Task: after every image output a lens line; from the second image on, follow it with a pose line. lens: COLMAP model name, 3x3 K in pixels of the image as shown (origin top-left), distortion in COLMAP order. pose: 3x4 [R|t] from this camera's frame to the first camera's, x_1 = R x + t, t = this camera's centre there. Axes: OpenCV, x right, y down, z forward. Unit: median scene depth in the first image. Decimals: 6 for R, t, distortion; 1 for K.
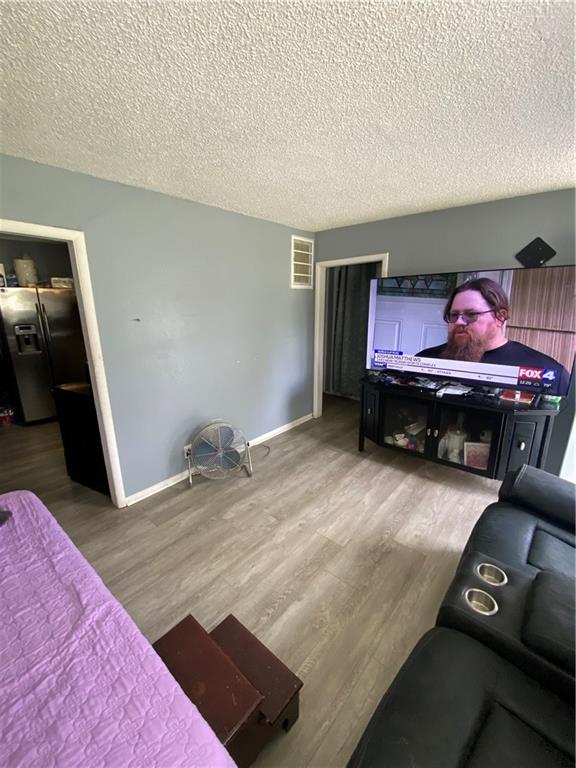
lens RADIAL K [[314.9, 0, 288.0], [0, 314.9, 384.0], [0, 0, 1]] dist [0.024824, -0.000238]
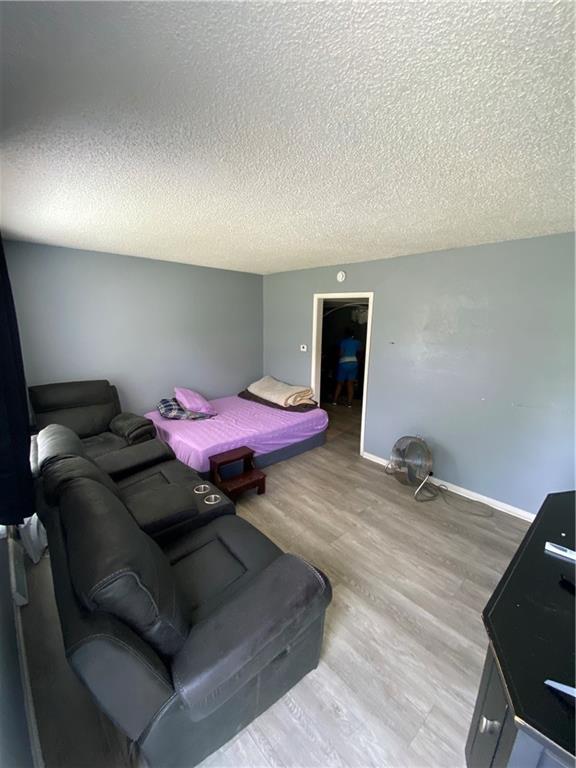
lens RADIAL K [[314.9, 0, 288.0], [0, 314.9, 384.0], [0, 0, 1]] dist [0.024824, -0.000238]
pose [[-0.106696, 0.205247, -0.972877, 1.047048], [-0.286831, 0.930511, 0.227766, -0.215757], [0.952021, 0.303353, -0.040410, 0.638207]]
